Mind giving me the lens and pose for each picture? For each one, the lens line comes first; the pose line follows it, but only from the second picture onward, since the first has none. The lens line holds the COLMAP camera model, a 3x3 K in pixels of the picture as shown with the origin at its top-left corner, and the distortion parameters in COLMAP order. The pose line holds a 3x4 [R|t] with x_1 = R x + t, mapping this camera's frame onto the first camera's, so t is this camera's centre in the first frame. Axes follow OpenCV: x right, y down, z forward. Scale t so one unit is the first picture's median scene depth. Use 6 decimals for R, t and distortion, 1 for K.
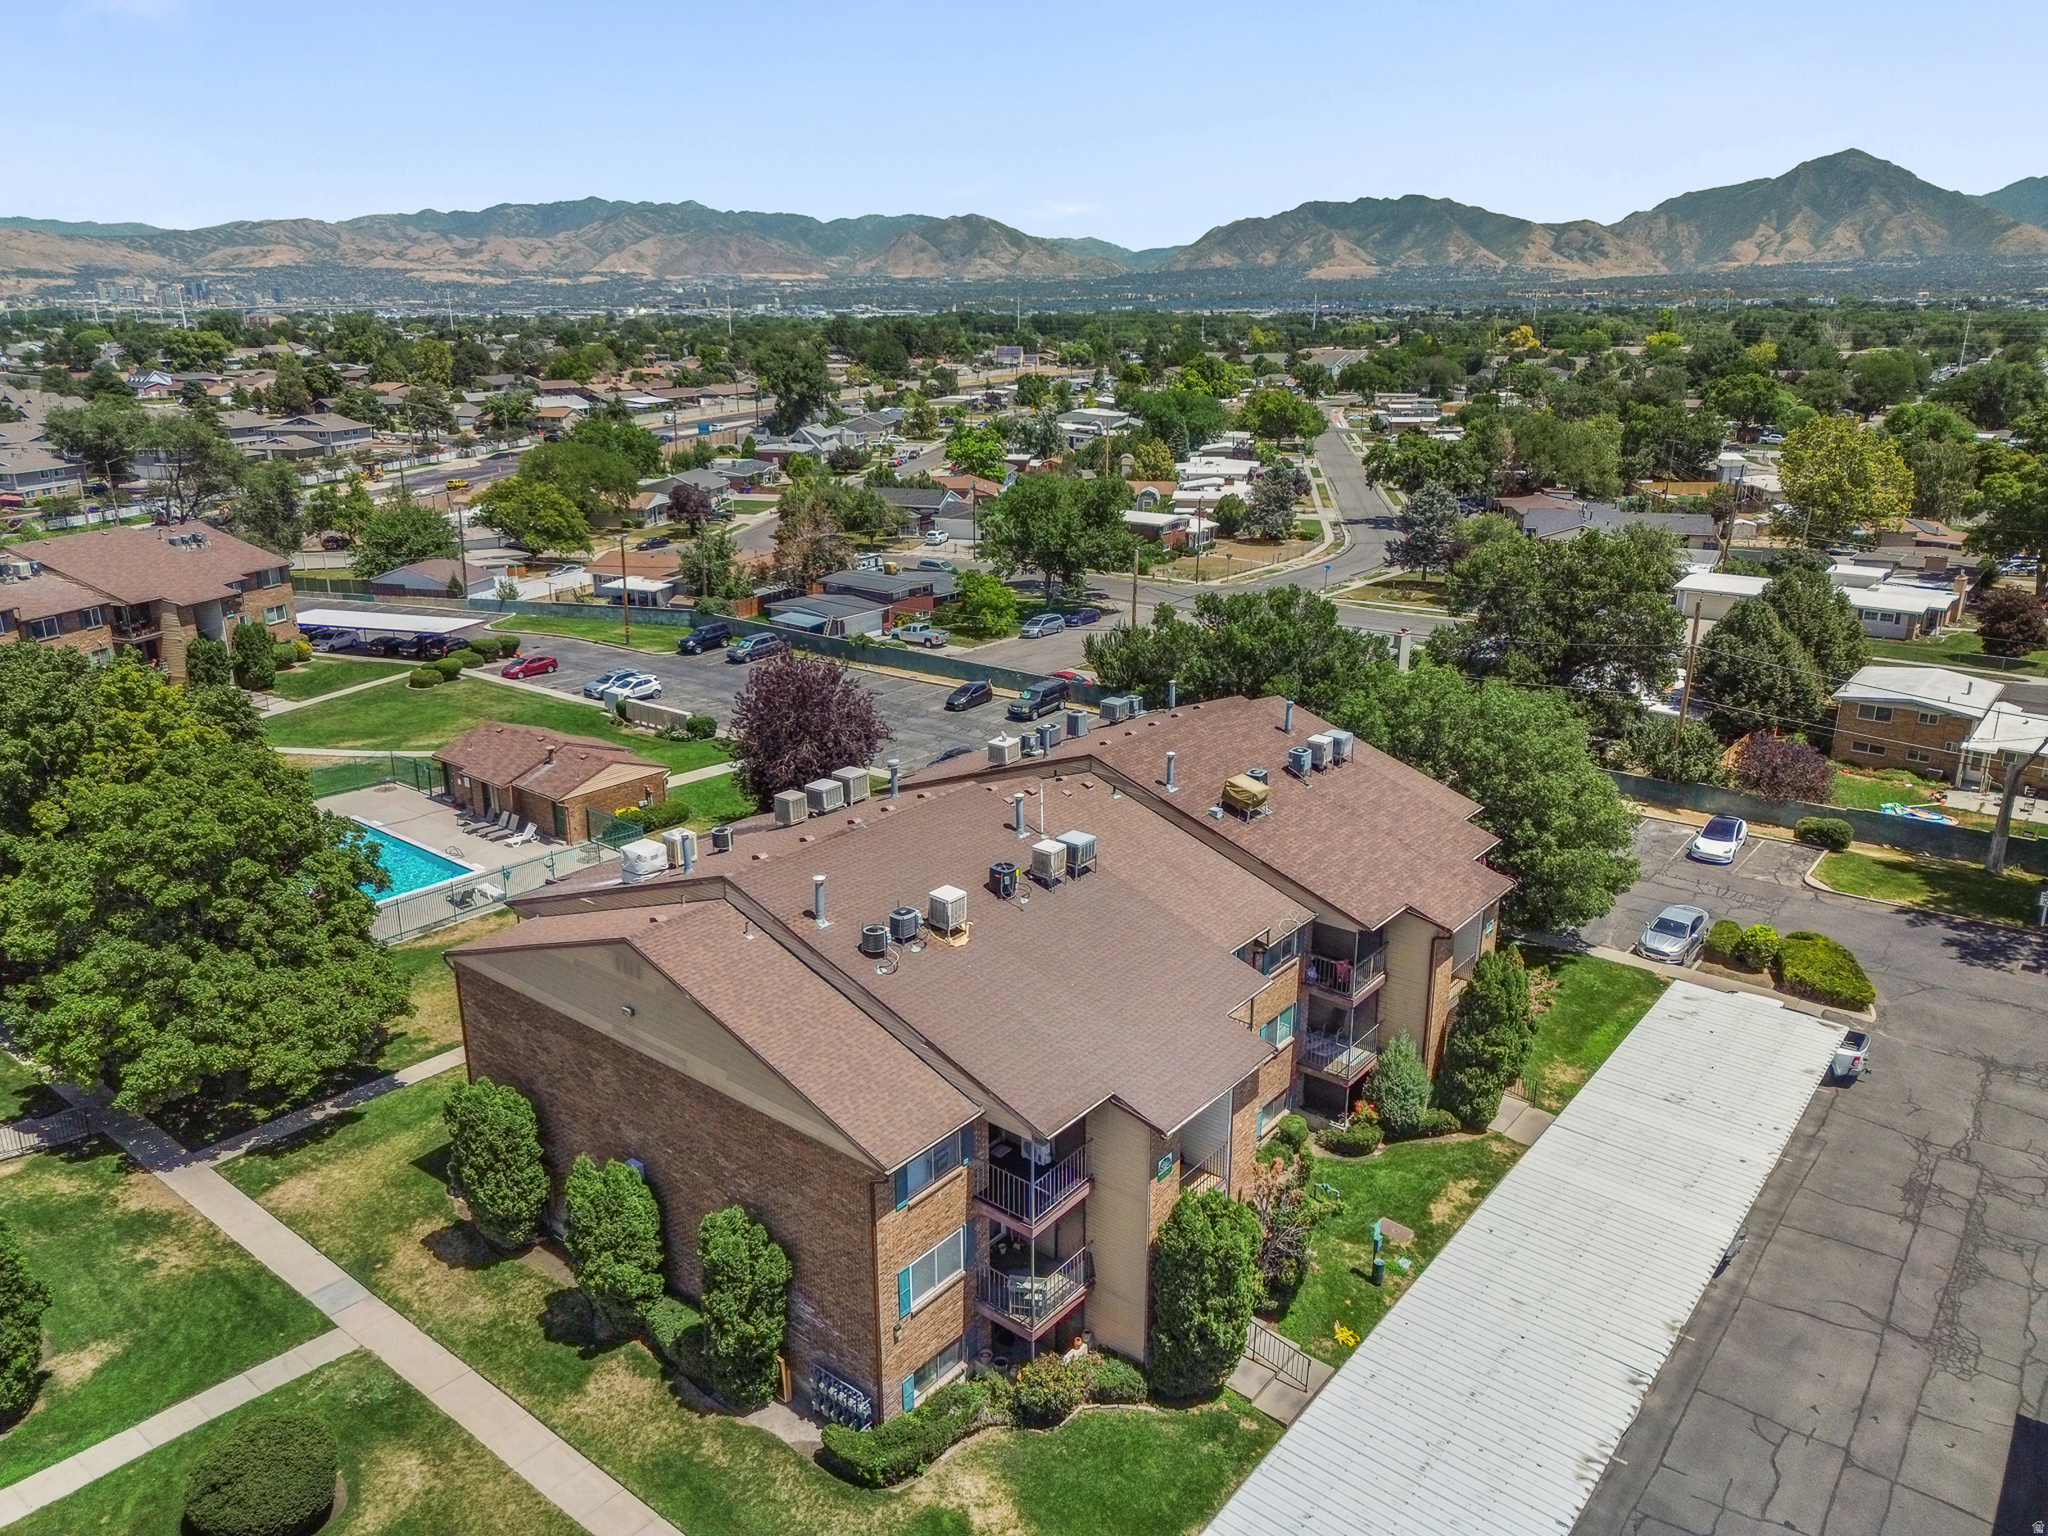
lens RADIAL K [[1442.0, 0, 1030.7], [0, 1442.0, 766.7], [0, 0, 1]] dist [0.052586, -0.040194]
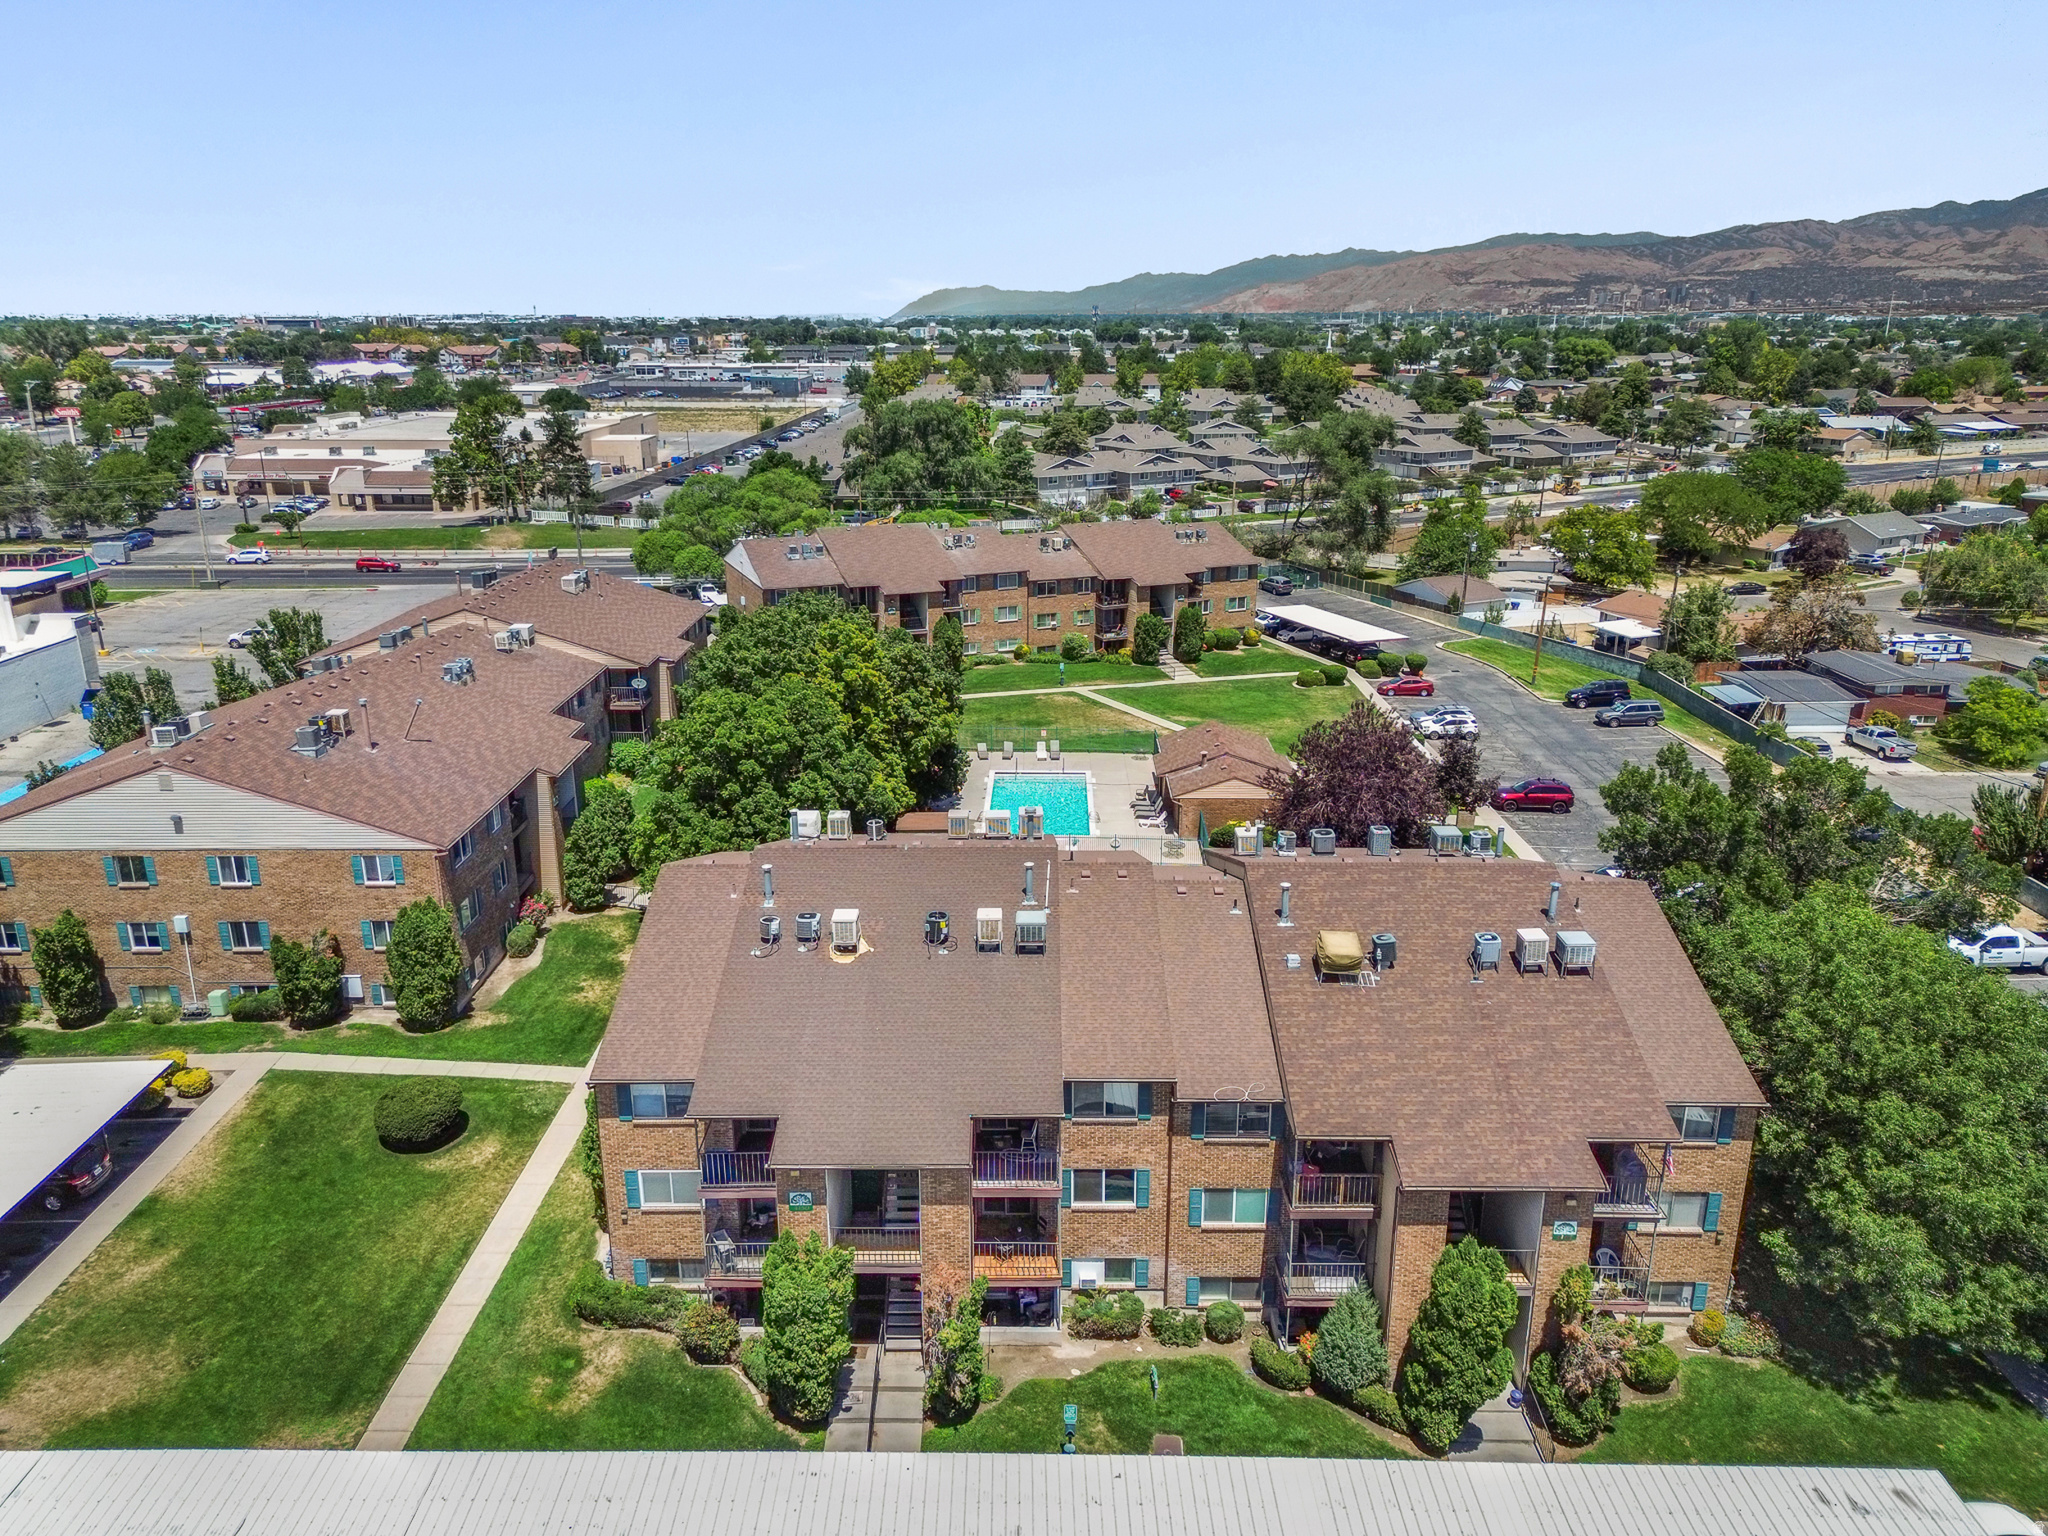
lens RADIAL K [[1442.0, 0, 1030.7], [0, 1442.0, 766.7], [0, 0, 1]] dist [0.052586, -0.040194]
pose [[0.624834, 0.233601, -0.744992, 0.231213], [-0.234724, 0.966253, 0.106114, -0.049384], [0.744639, 0.108564, 0.658580, 0.089191]]
